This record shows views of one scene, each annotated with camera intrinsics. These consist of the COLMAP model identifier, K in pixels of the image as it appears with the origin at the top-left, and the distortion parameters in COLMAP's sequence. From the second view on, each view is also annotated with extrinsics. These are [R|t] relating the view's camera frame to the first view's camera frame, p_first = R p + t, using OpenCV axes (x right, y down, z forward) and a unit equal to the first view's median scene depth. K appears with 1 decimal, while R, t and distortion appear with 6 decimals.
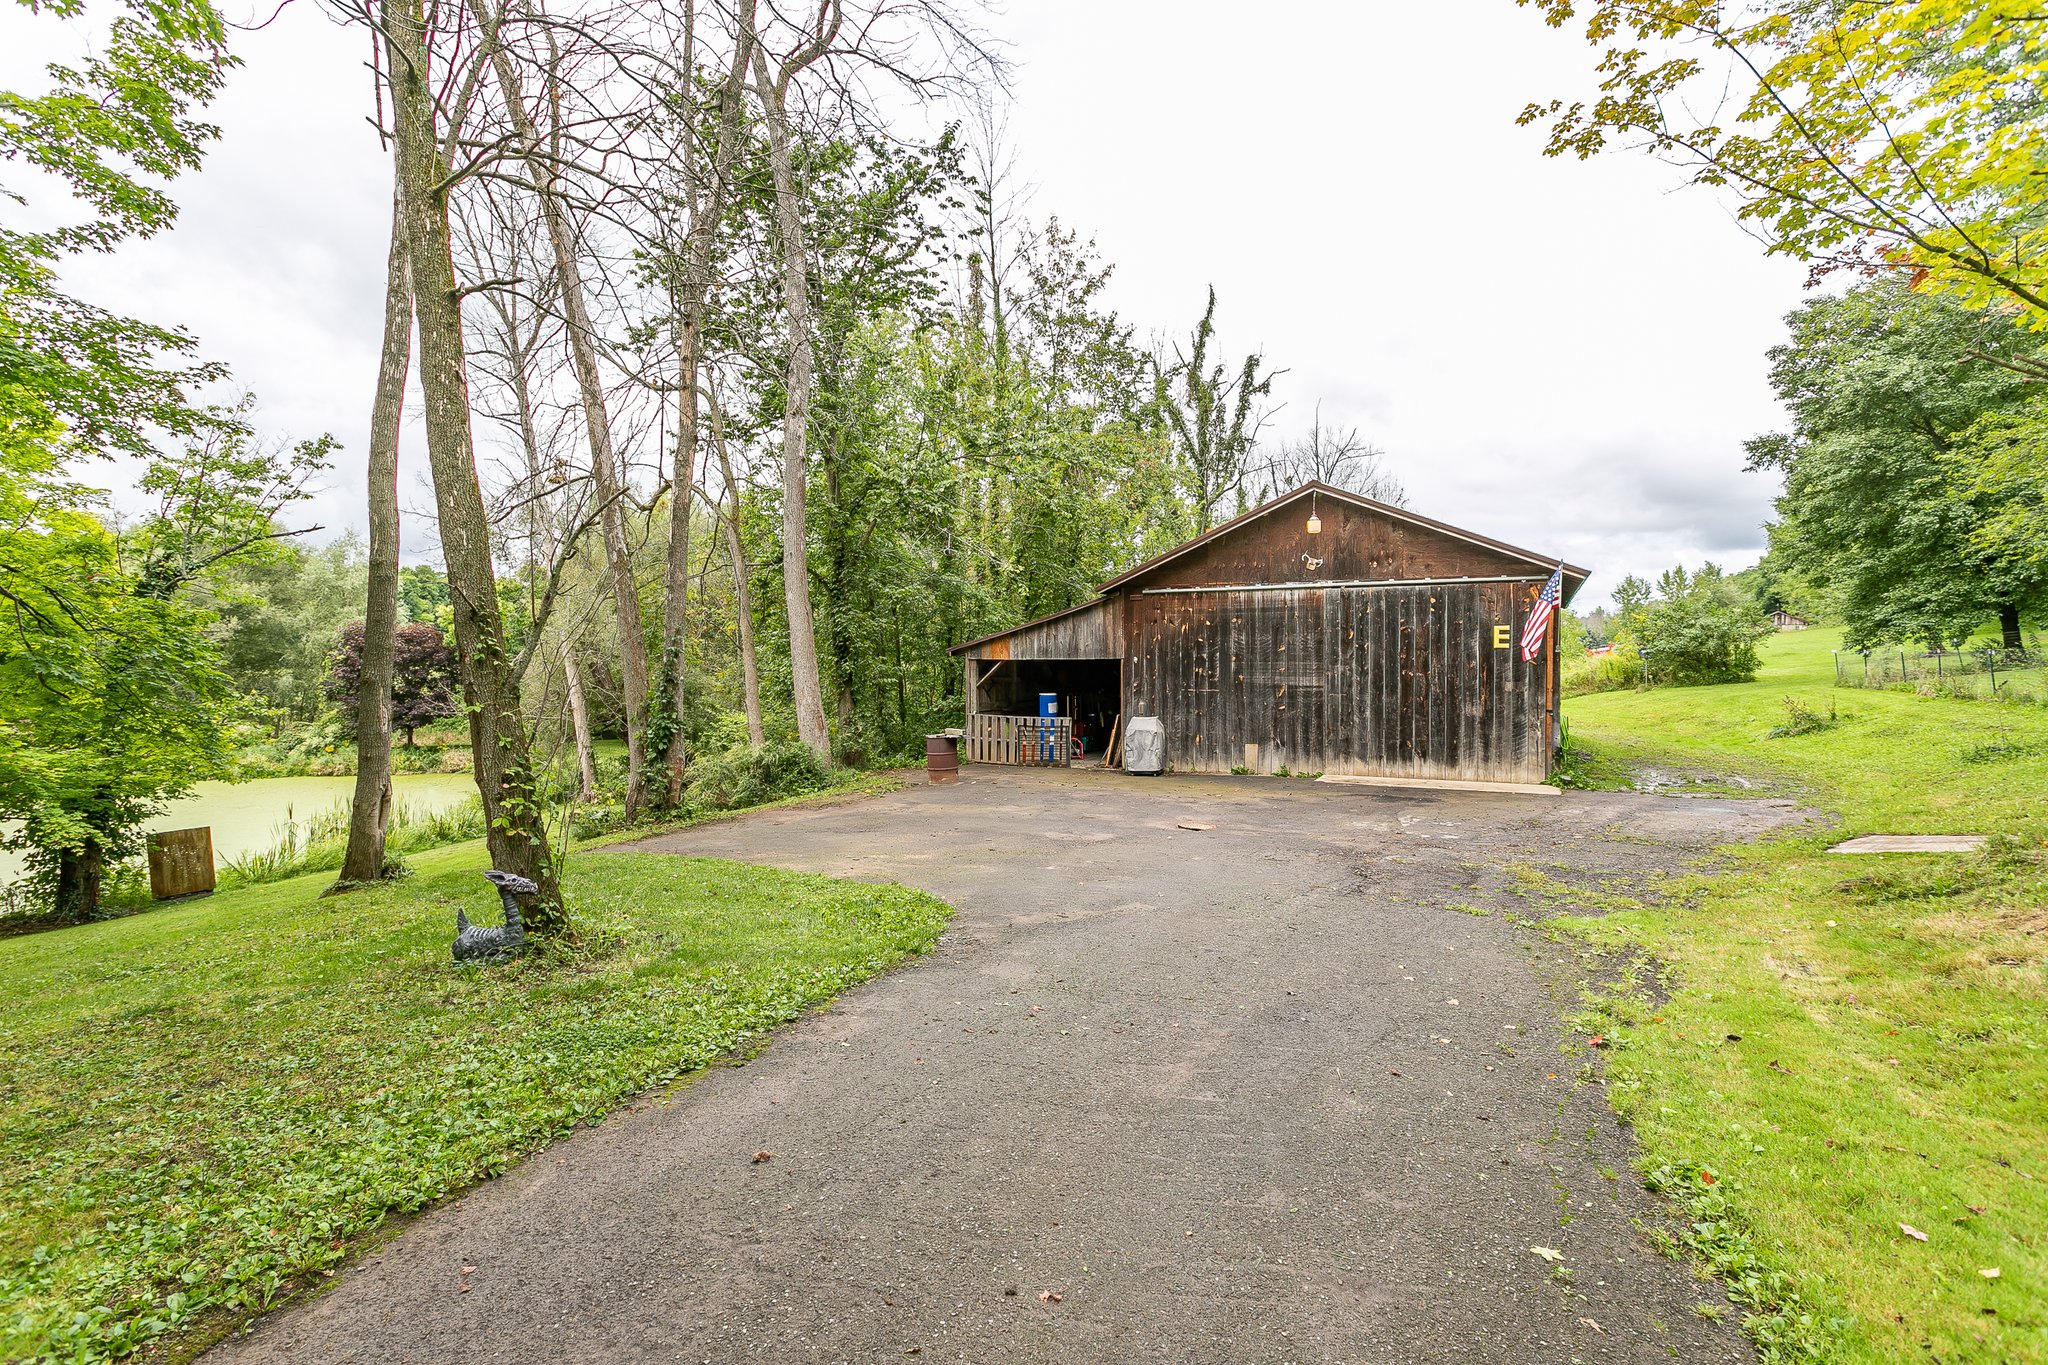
lens RADIAL K [[958.4, 0, 1026.8], [0, 958.4, 683.6], [0, 0, 1]] dist [-0.001358, -0.000410]
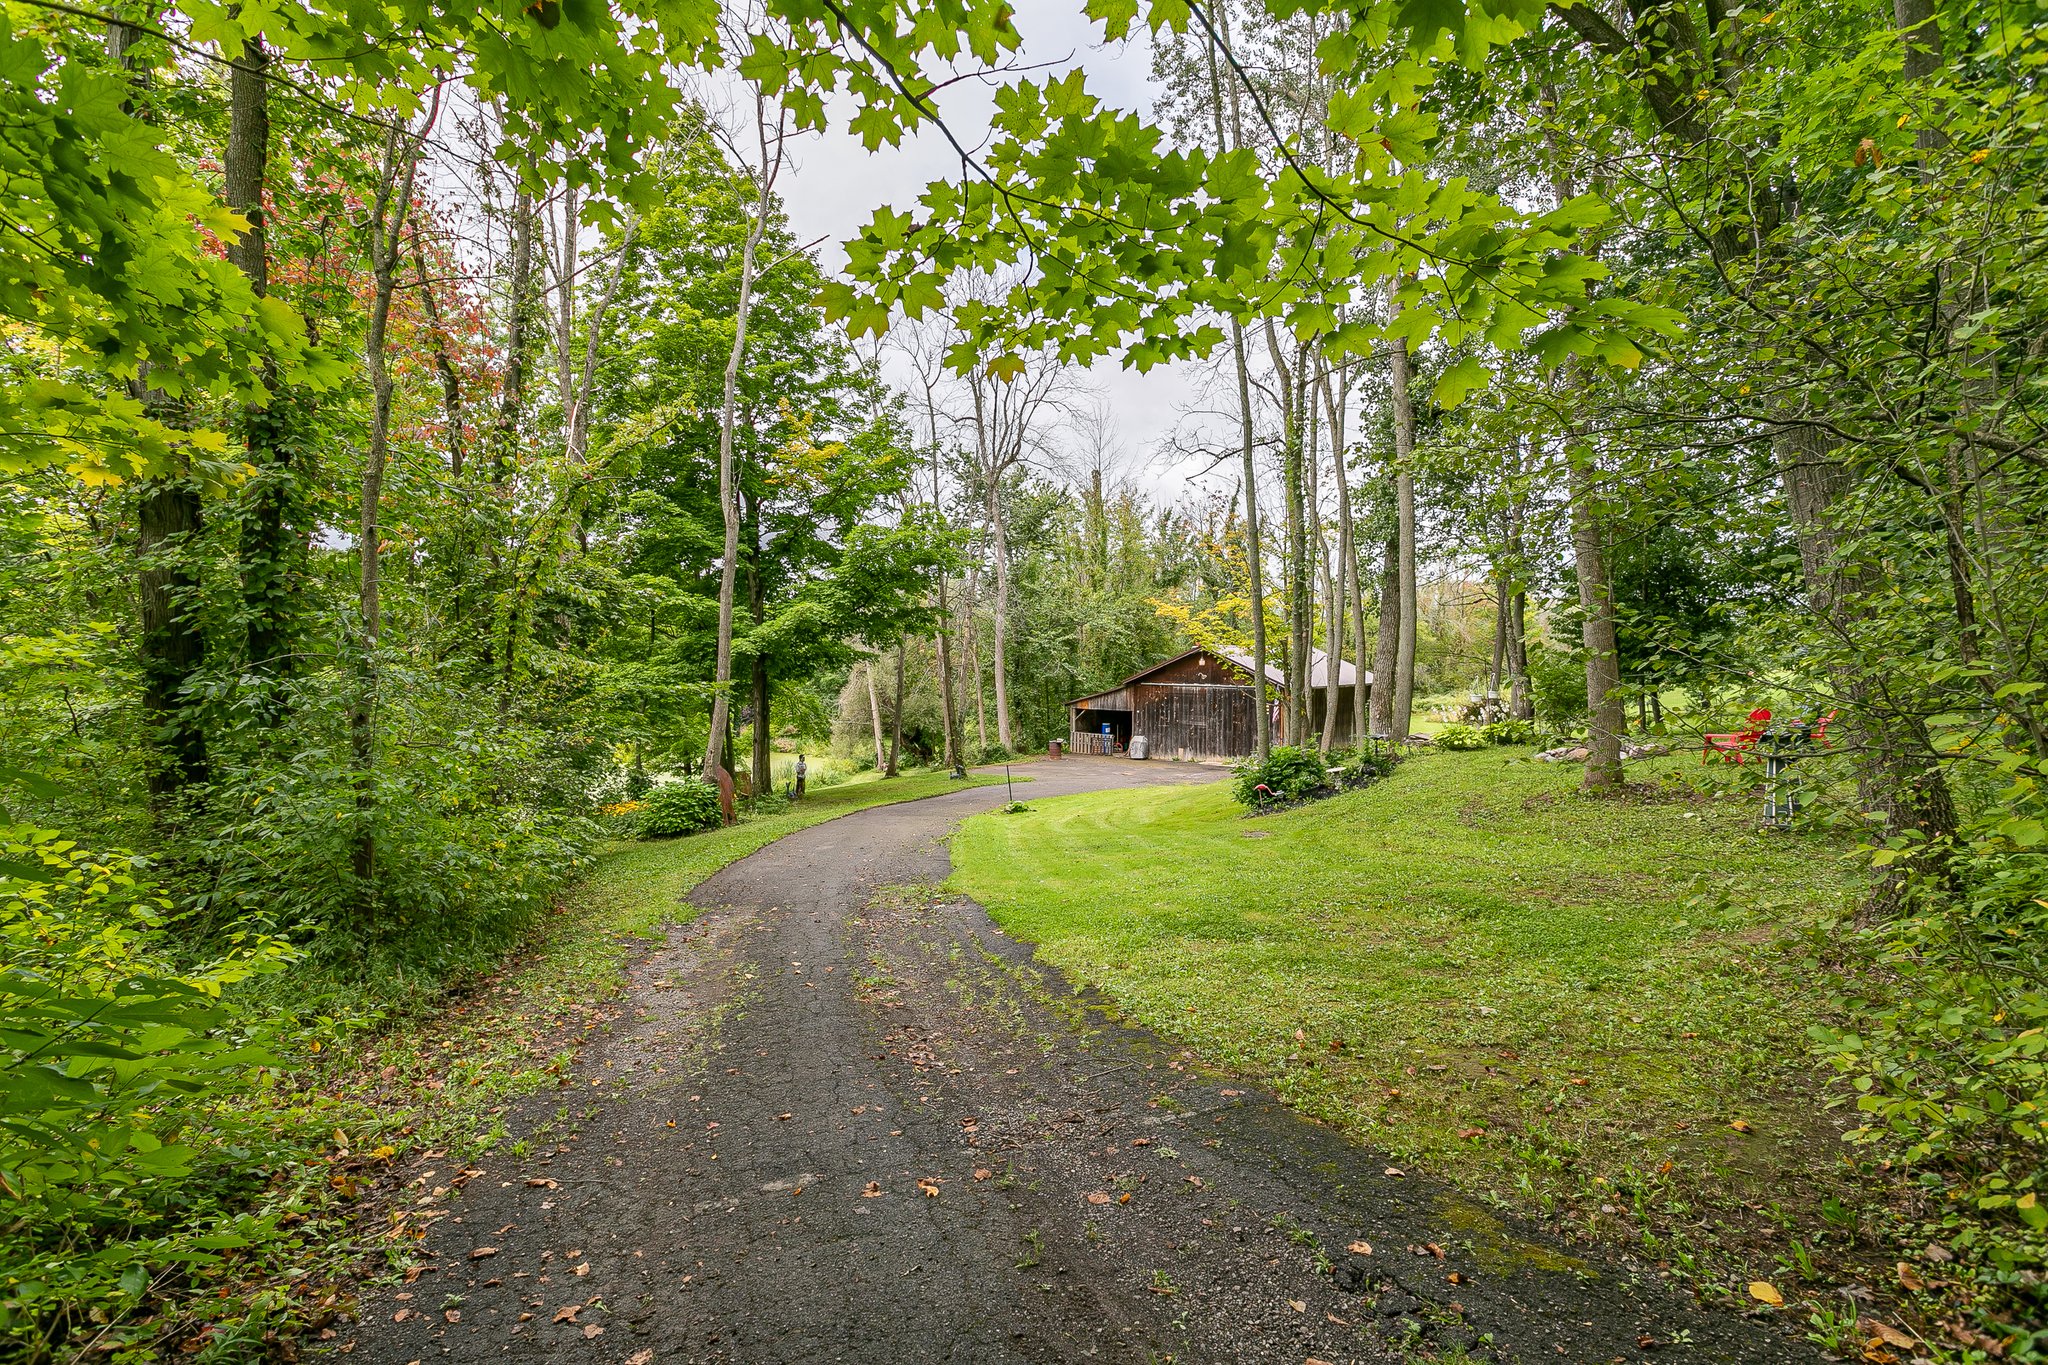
lens RADIAL K [[958.4, 0, 1024.5], [0, 958.4, 674.5], [0, 0, 1]] dist [-0.001358, -0.000410]
pose [[0.981750, 0.016902, -0.189424, 0.282597], [-0.018609, 0.999801, -0.007236, -0.093513], [0.189264, 0.010629, 0.981869, -1.383852]]
